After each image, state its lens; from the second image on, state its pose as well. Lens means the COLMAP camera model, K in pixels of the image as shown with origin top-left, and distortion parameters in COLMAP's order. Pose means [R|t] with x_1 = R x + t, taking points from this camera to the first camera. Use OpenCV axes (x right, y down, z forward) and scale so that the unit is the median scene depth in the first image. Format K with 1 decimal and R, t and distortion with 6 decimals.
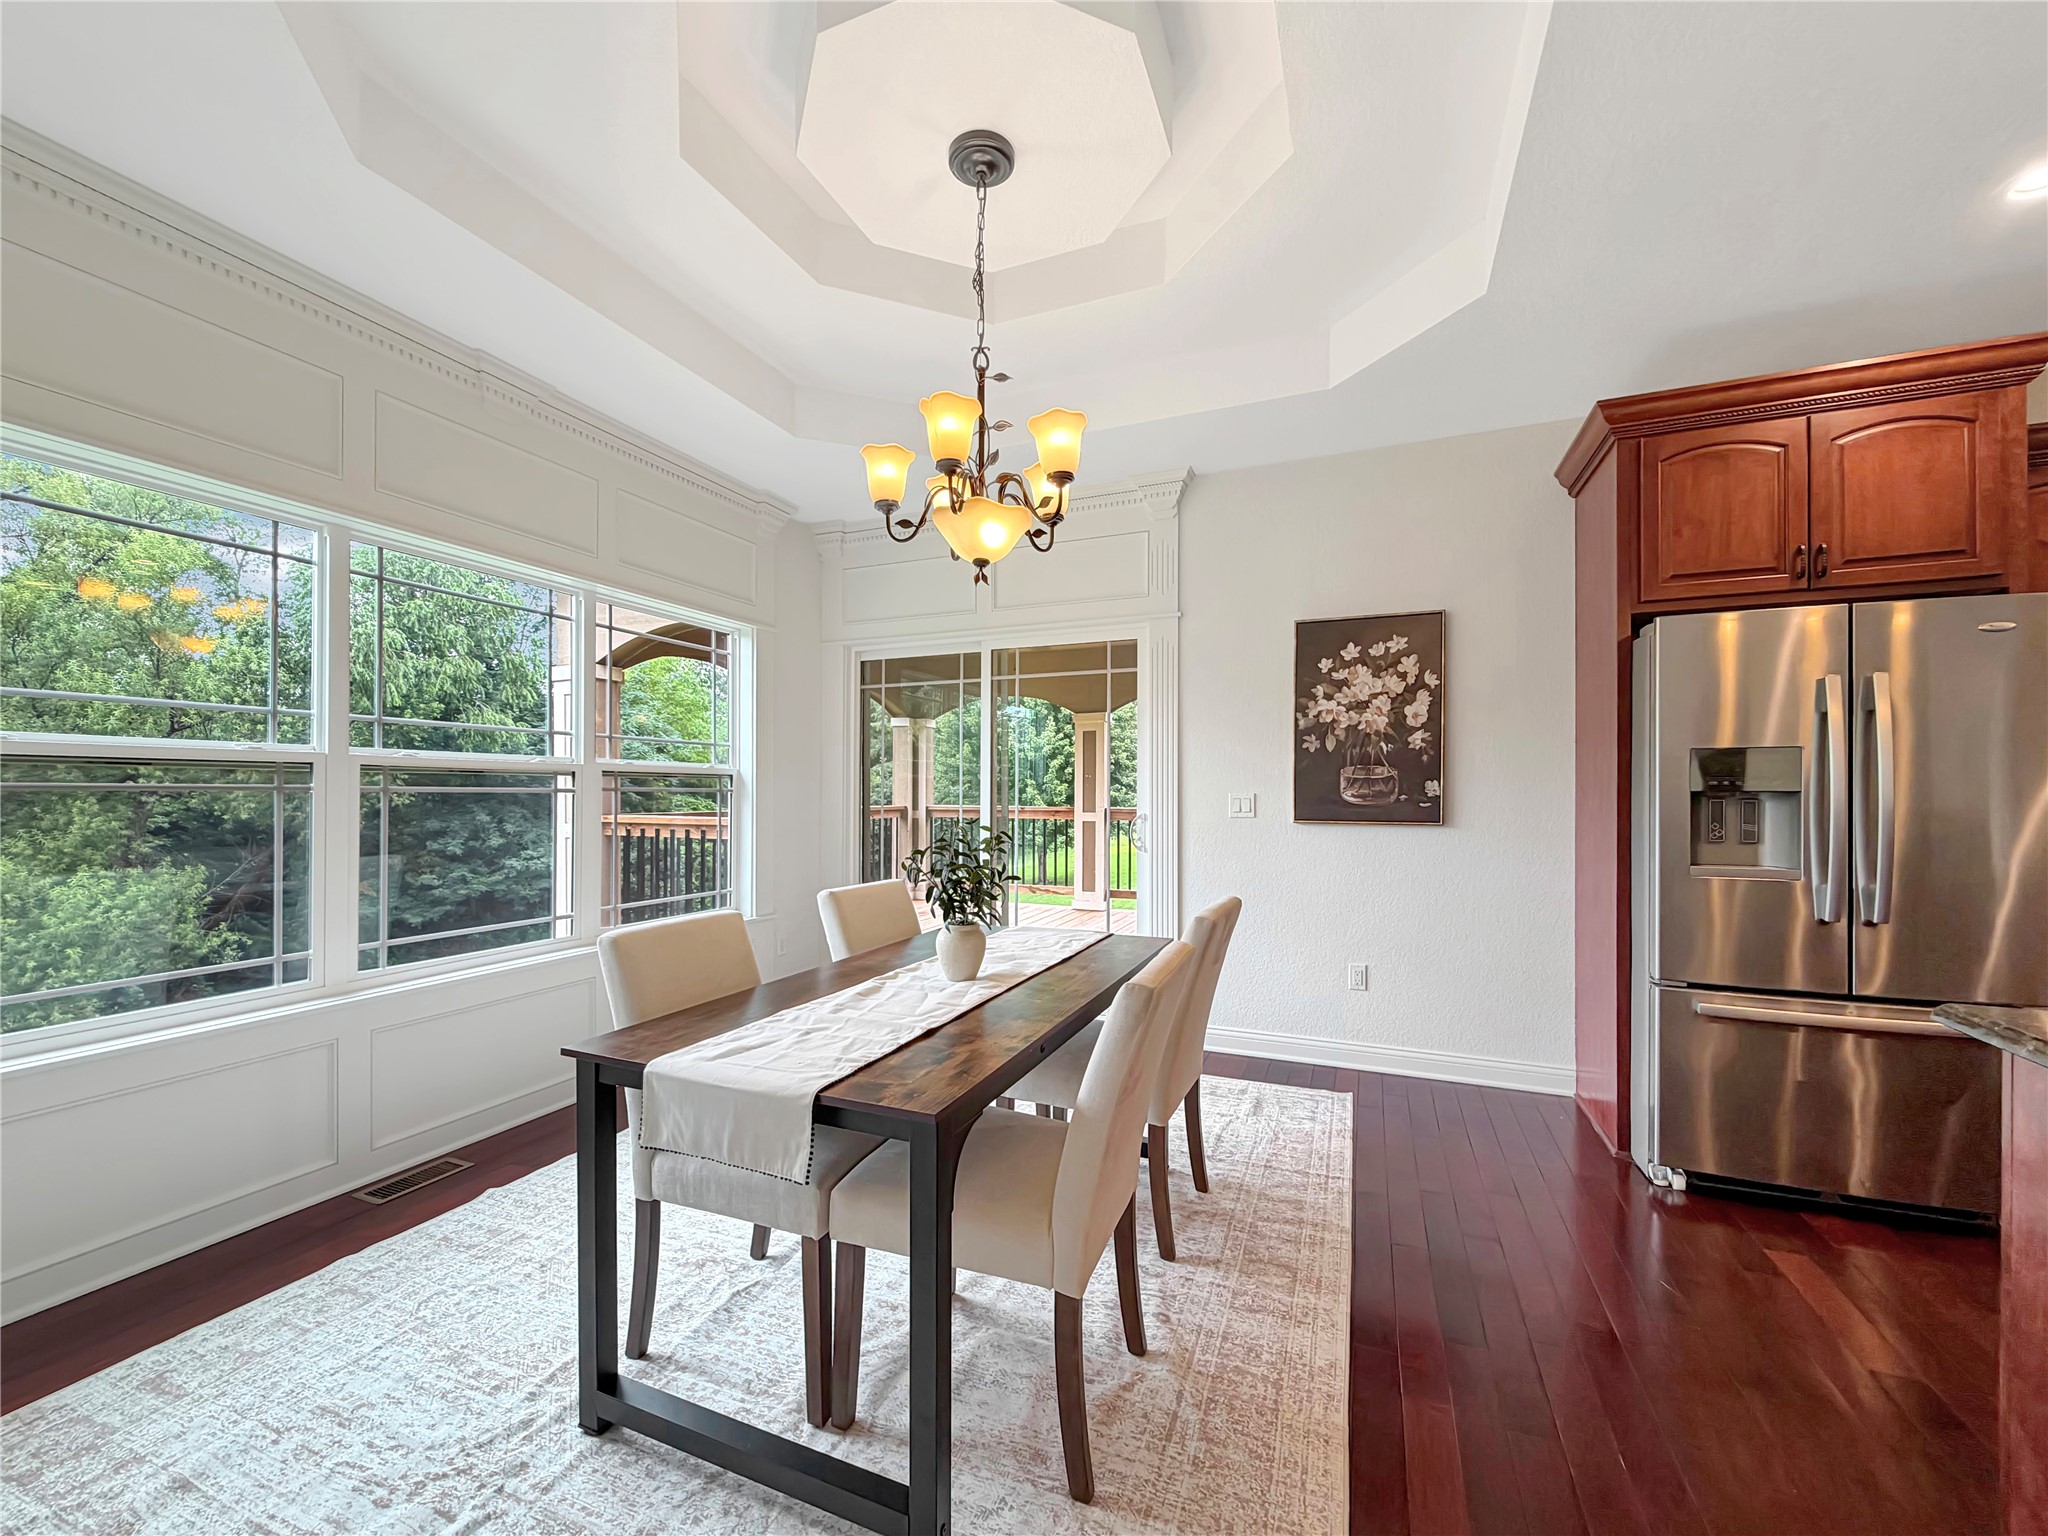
lens RADIAL K [[849.5, 0, 994.1], [0, 849.5, 793.1], [0, 0, 1]] dist [-0.001815, 0.000077]
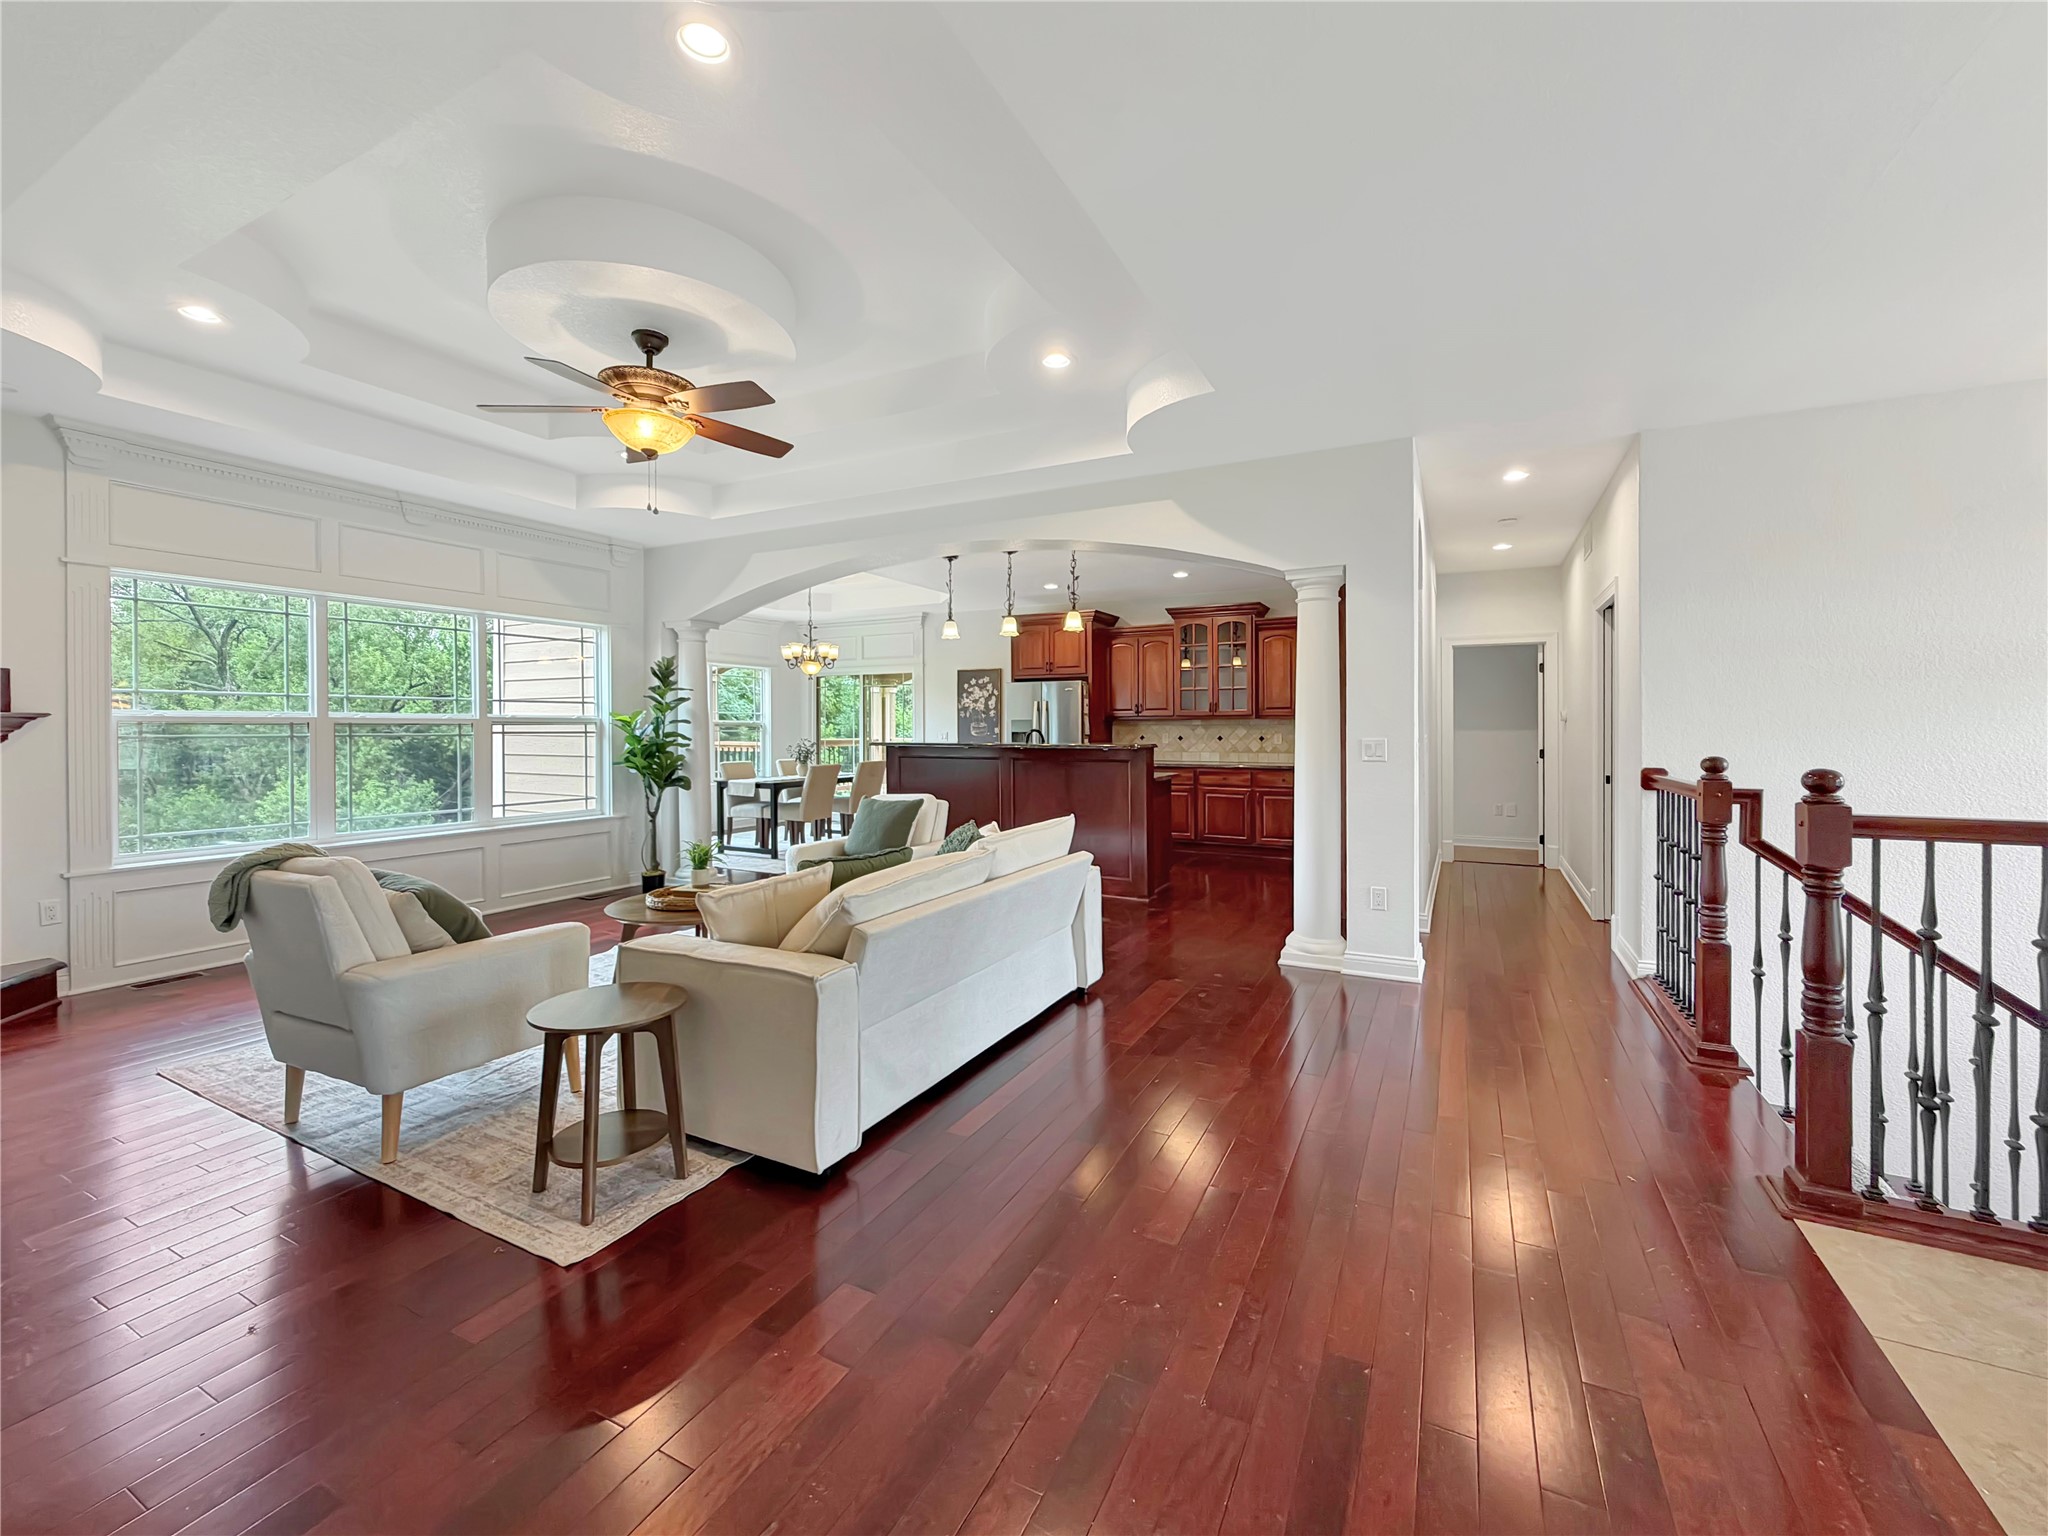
lens RADIAL K [[849.5, 0, 1008.8], [0, 849.5, 730.7], [0, 0, 1]] dist [-0.001815, 0.000077]
pose [[0.997215, -0.002697, -0.074532, 0.761014], [0.003077, 0.999983, 0.004981, -0.018046], [0.074517, -0.005196, 0.997206, -1.830818]]
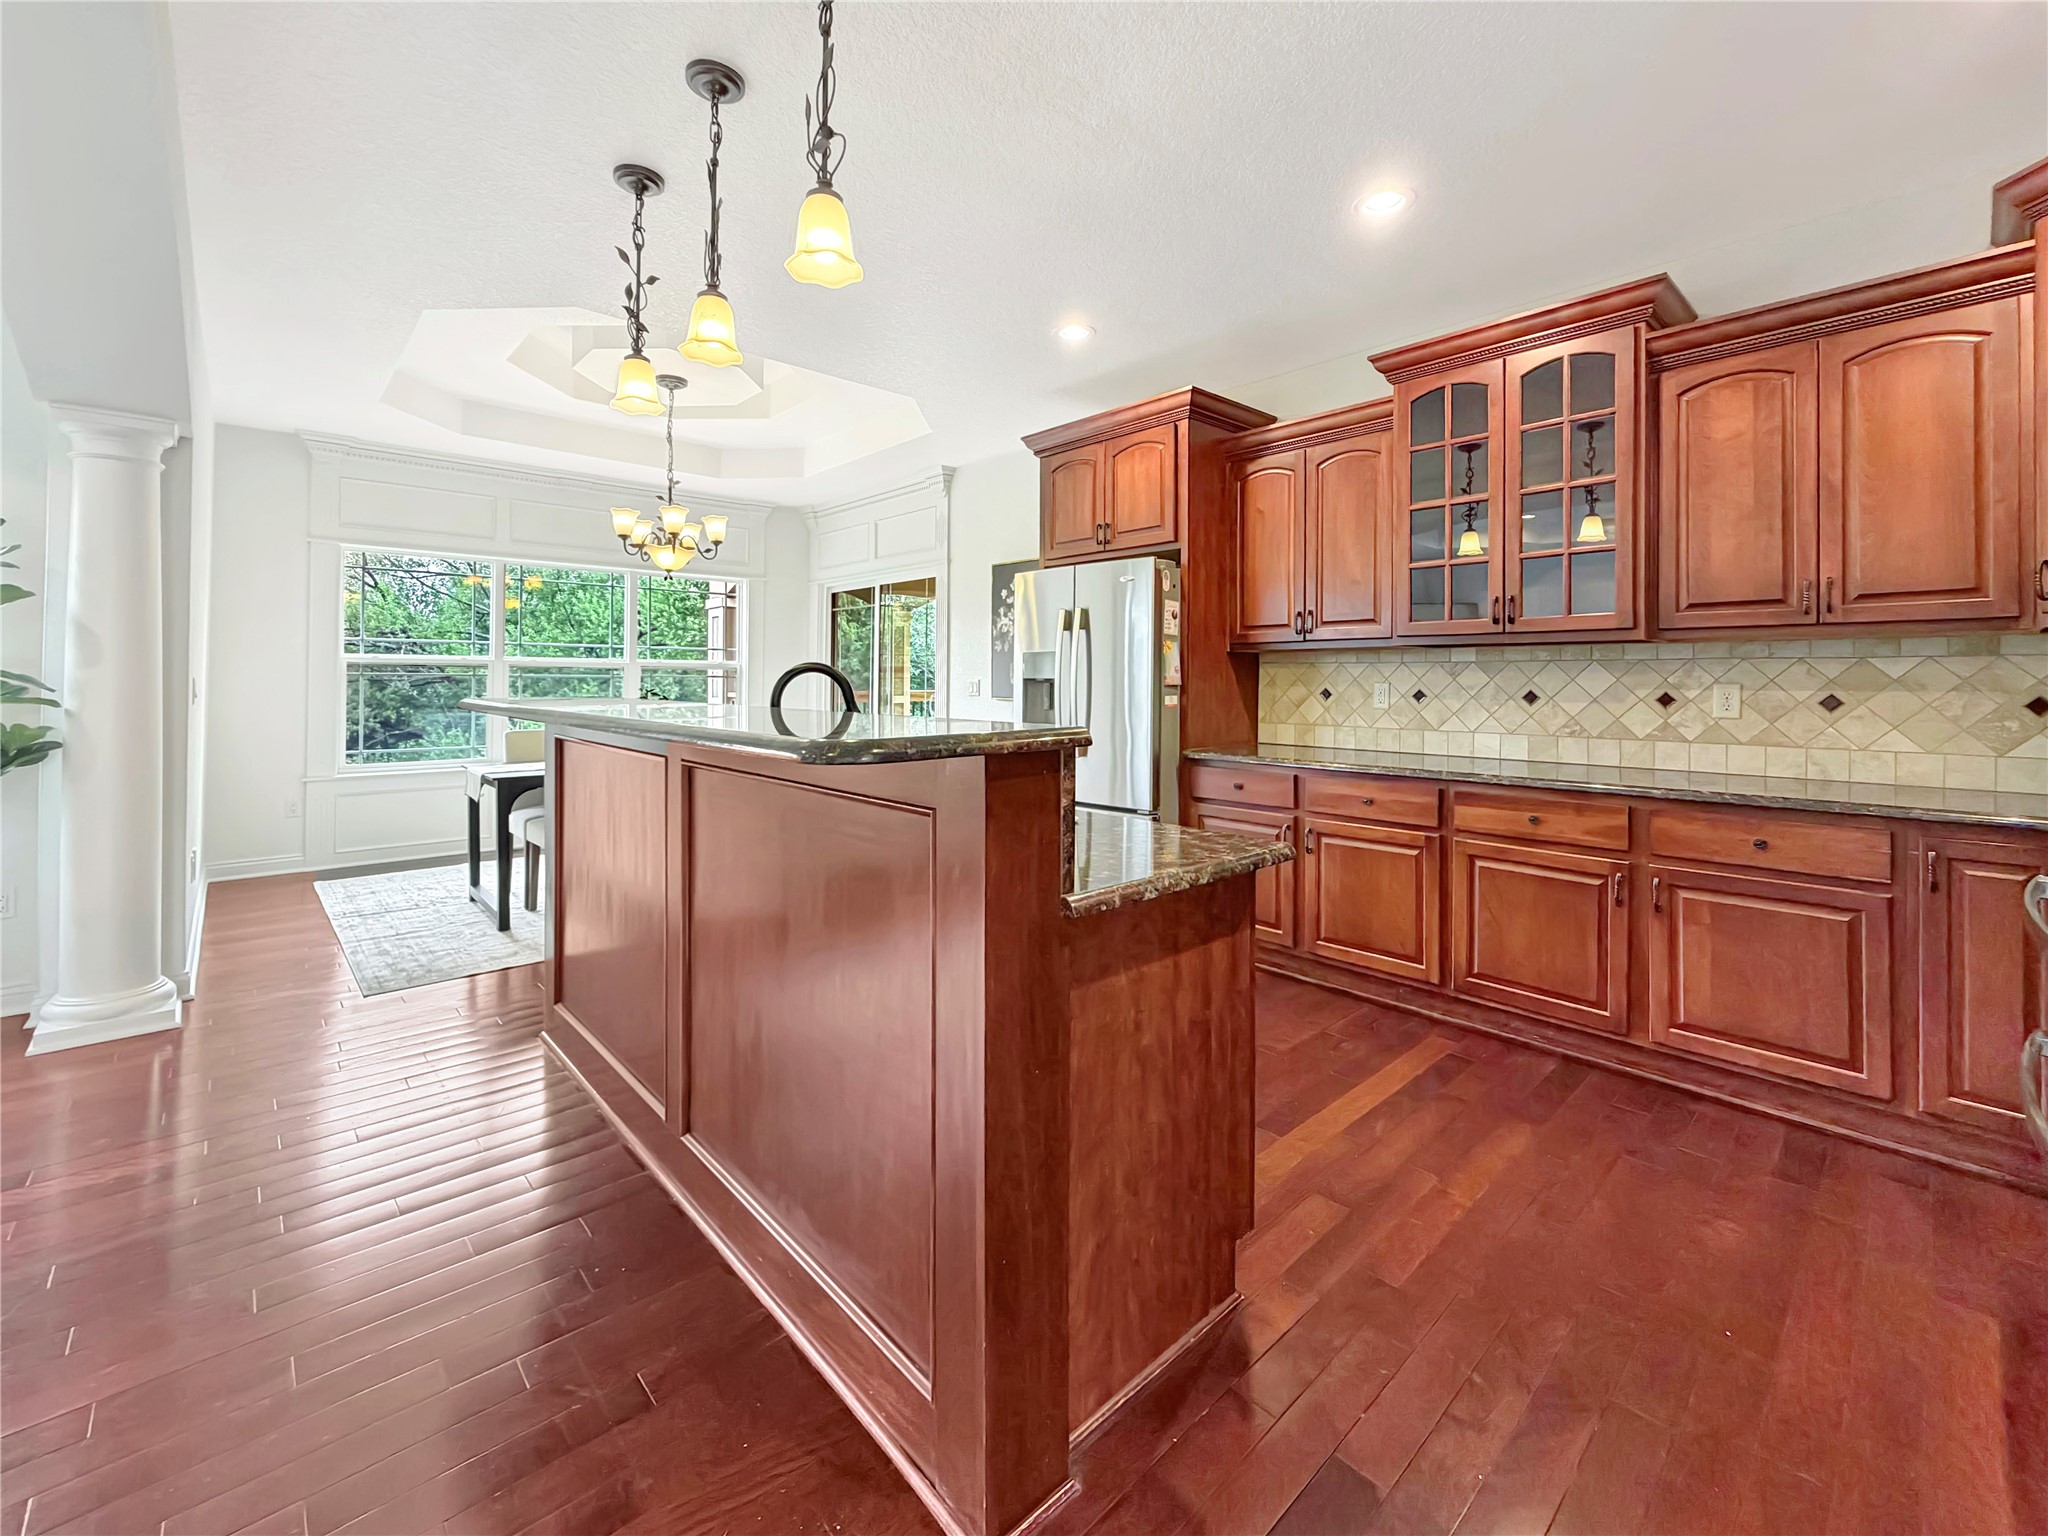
lens RADIAL K [[849.5, 0, 1027.9], [0, 849.5, 686.1], [0, 0, 1]] dist [-0.001815, 0.000077]
pose [[0.917473, 0.003377, -0.397784, 1.057269], [0.001082, 0.999939, 0.010984, -0.004243], [0.397797, -0.010508, 0.917413, -0.373064]]
